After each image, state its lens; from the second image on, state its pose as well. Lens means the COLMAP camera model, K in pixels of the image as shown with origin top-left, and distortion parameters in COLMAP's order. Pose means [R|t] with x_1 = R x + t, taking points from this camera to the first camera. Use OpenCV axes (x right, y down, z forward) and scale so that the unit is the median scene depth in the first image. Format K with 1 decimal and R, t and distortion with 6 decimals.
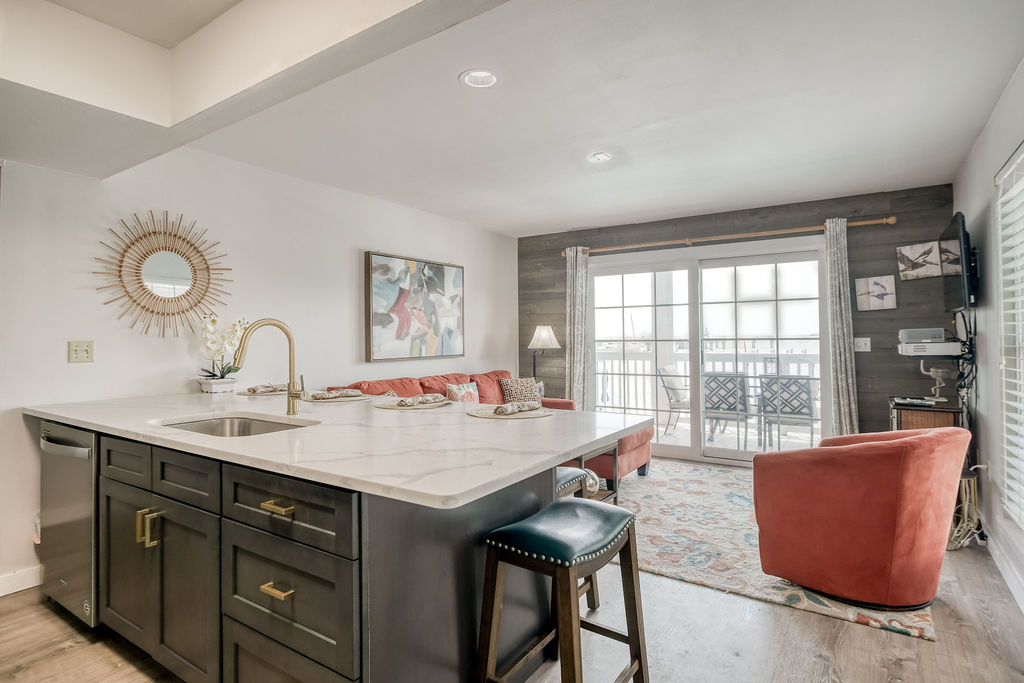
lens RADIAL K [[530.2, 0, 514.5], [0, 530.2, 331.0], [0, 0, 1]] dist [-0.002861, -0.000849]
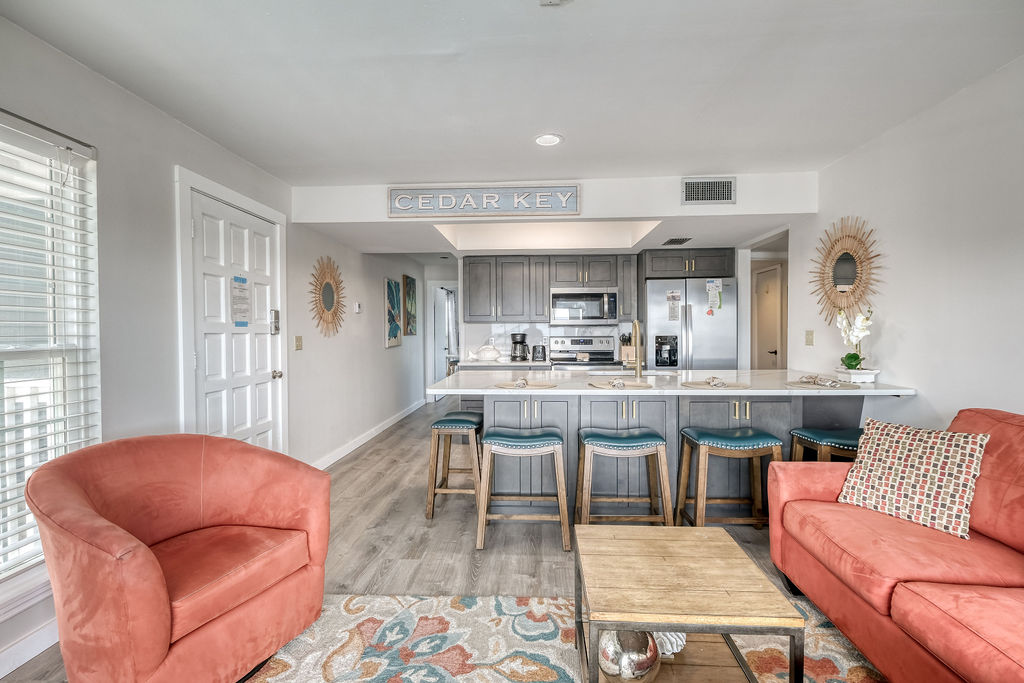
lens RADIAL K [[480.7, 0, 509.6], [0, 480.7, 339.1], [0, 0, 1]] dist [-0.000791, 0.000062]
pose [[-0.861413, 0.020069, -0.507509, 0.484244], [0.017503, 0.999799, 0.009829, 0.012800], [0.507604, -0.000416, -0.861590, 1.486626]]
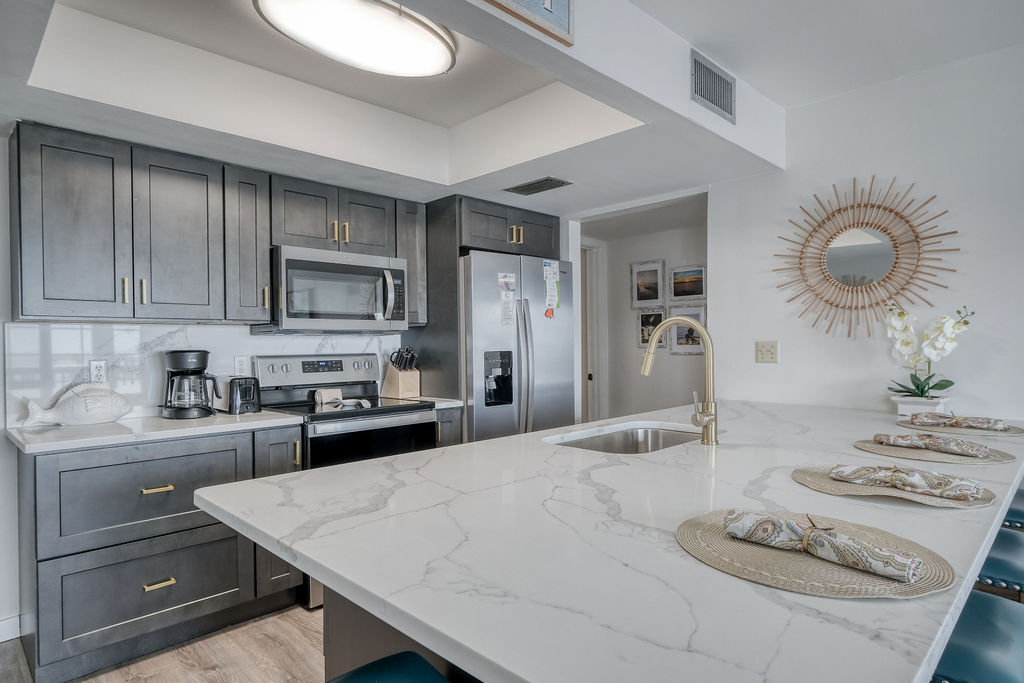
lens RADIAL K [[583.5, 0, 490.8], [0, 583.5, 343.3], [0, 0, 1]] dist [-0.002404, 0.000531]
pose [[-0.225061, 0.011515, -0.974277, 0.310935], [0.020309, 0.999768, 0.007125, 0.003744], [0.974133, -0.018183, -0.225242, 0.640176]]
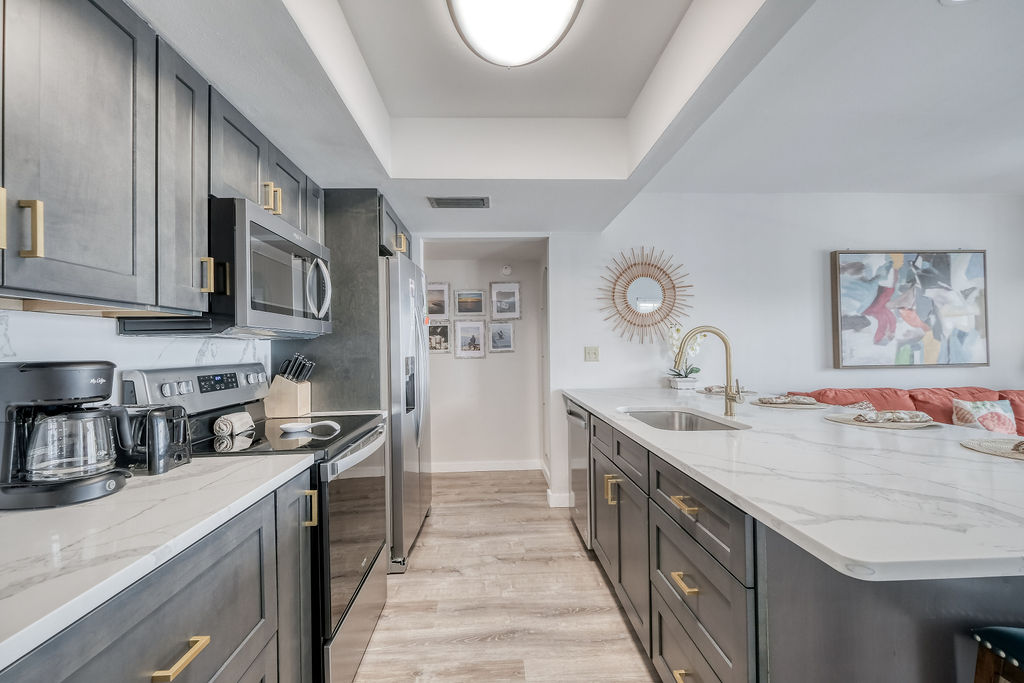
lens RADIAL K [[445.2, 0, 509.6], [0, 445.2, 340.7], [0, 0, 1]] dist [-0.004511, 0.000006]
pose [[0.586682, -0.011621, -0.809734, 0.030740], [0.016542, 0.999860, -0.002364, 0.001635], [0.809649, -0.012007, 0.586792, 0.089651]]
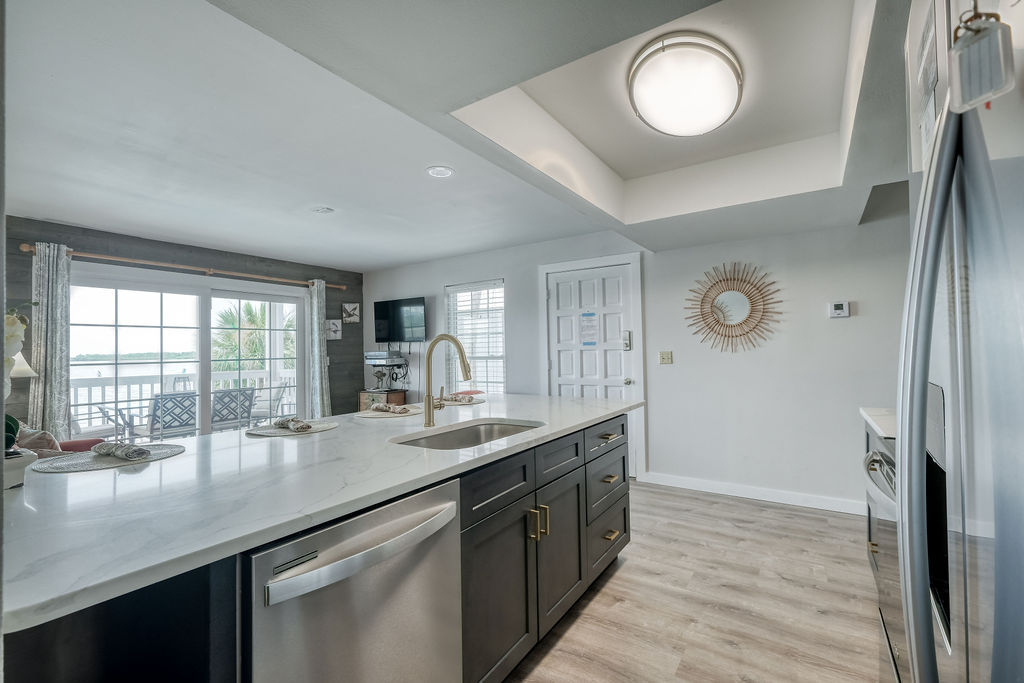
lens RADIAL K [[445.2, 0, 505.5], [0, 445.2, 339.8], [0, 0, 1]] dist [-0.004511, 0.000006]
pose [[0.014707, 0.032422, 0.999366, -0.922882], [0.007754, 0.999440, -0.032538, 0.012442], [-0.999862, 0.008228, 0.014448, 0.600504]]
